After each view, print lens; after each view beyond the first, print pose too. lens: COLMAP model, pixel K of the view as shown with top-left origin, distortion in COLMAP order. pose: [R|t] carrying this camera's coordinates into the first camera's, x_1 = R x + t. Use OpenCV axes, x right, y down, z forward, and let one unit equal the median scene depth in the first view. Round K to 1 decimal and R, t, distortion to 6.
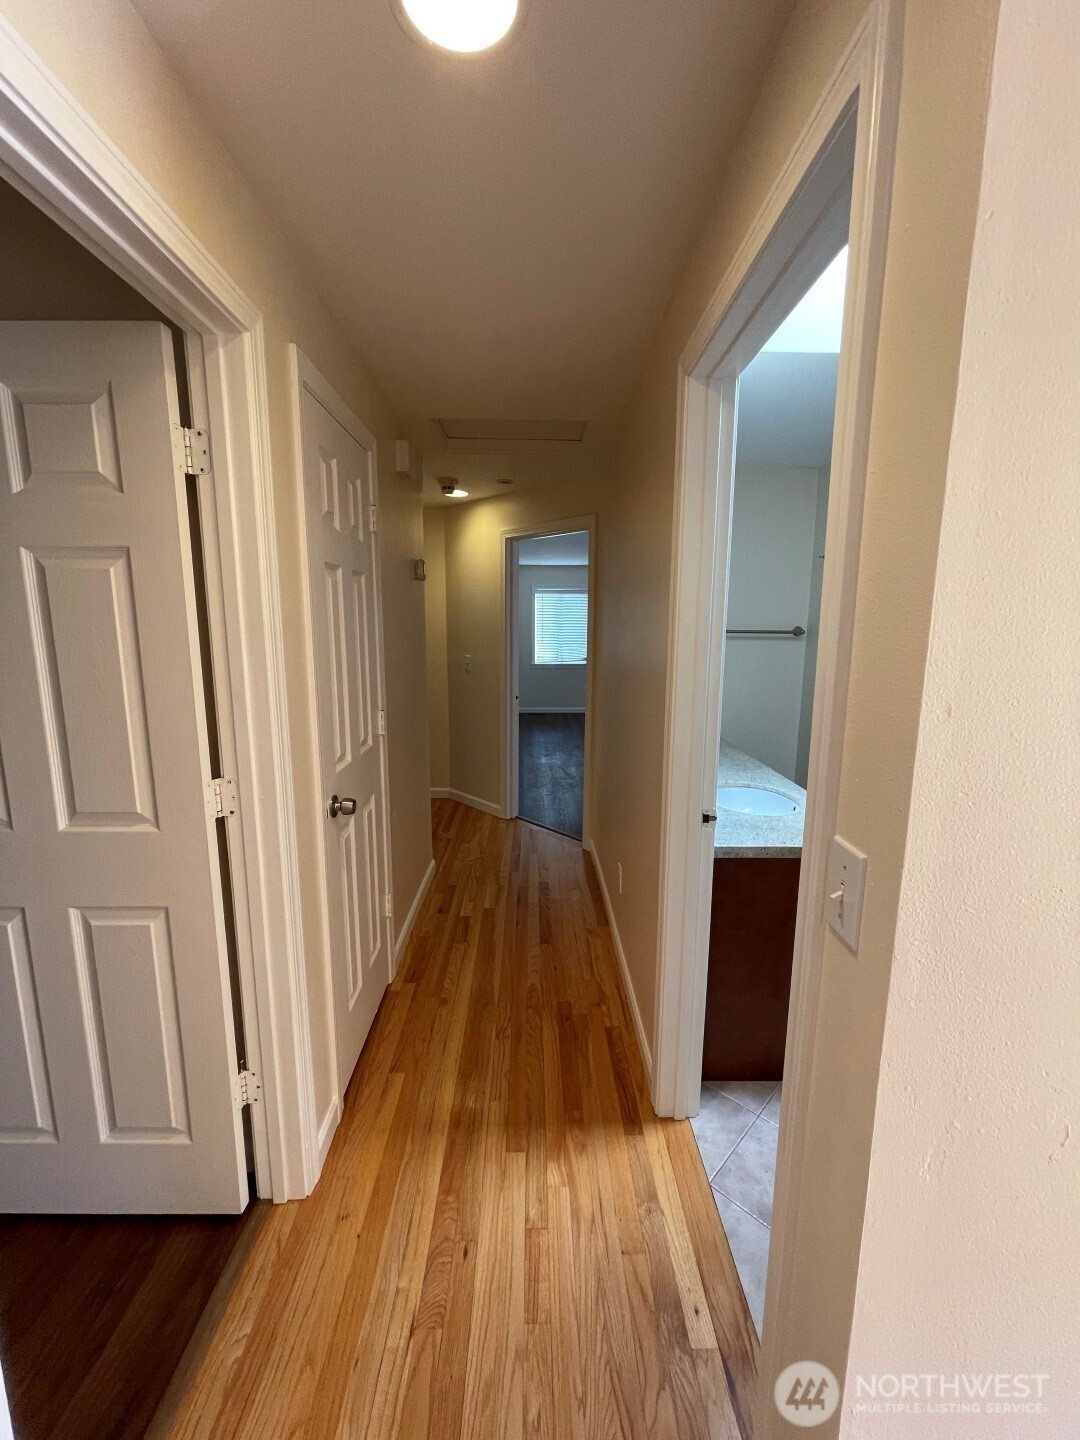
lens RADIAL K [[580.8, 0, 540.0], [0, 580.8, 720.0], [0, 0, 1]] dist [0.001655, 0.000118]
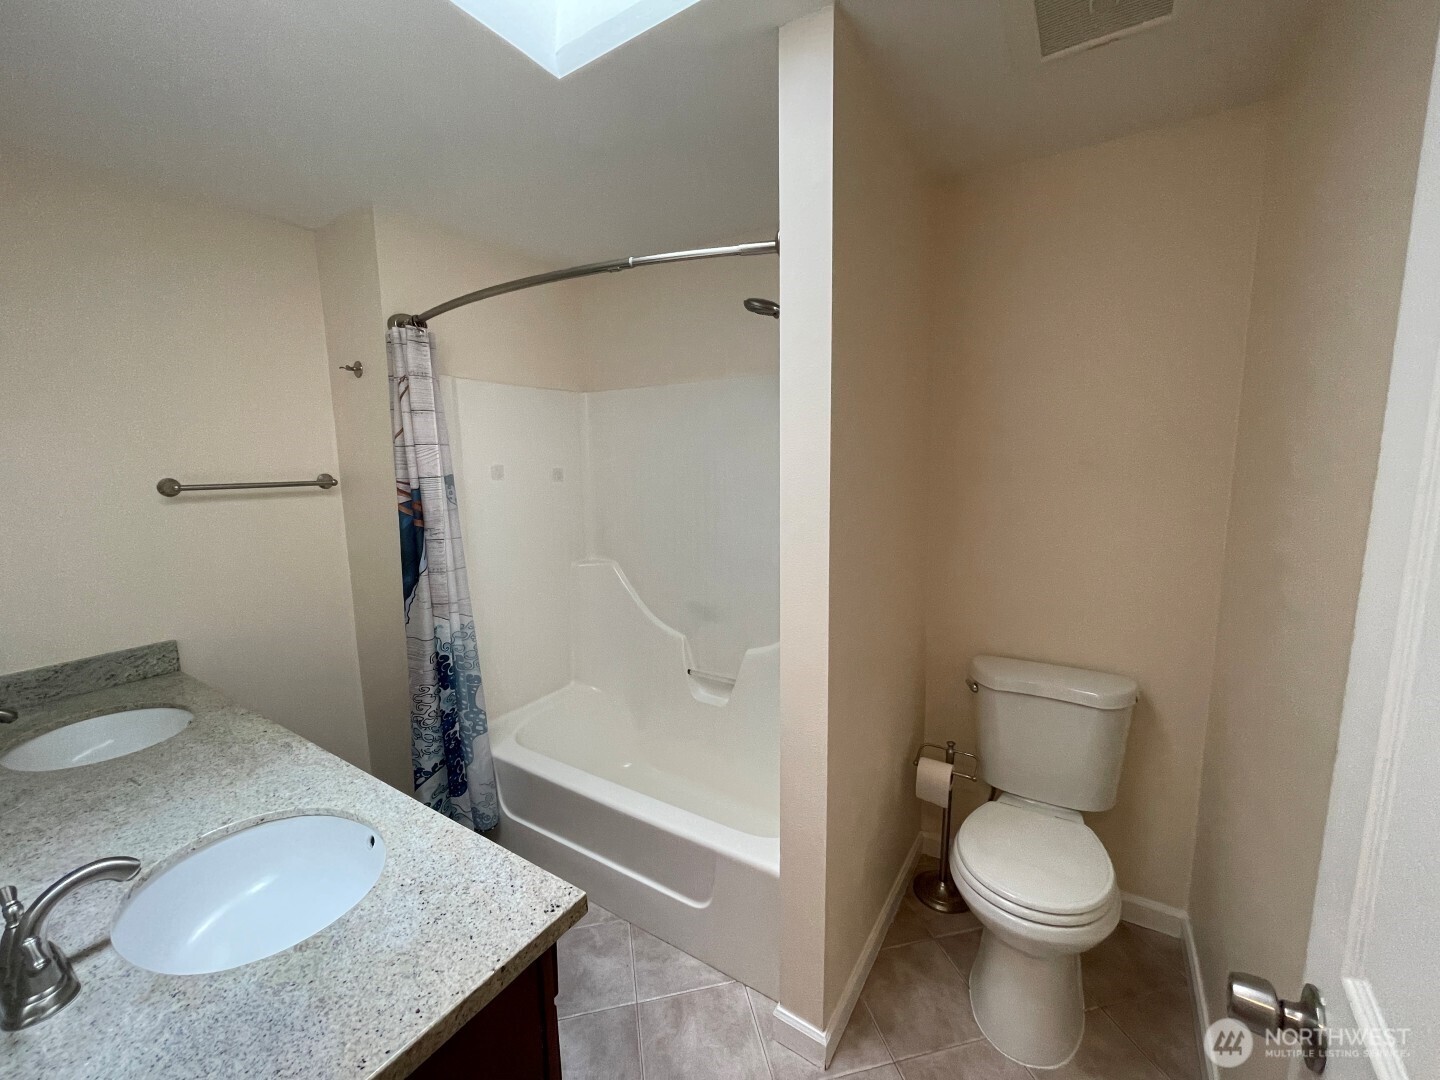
lens RADIAL K [[580.8, 0, 720.0], [0, 580.8, 540.0], [0, 0, 1]] dist [0.001655, 0.000118]
pose [[0.546741, -0.132045, 0.826824, 0.142364], [0.157105, 0.986126, 0.053599, -0.055186], [-0.822431, 0.100593, 0.559901, 0.285645]]
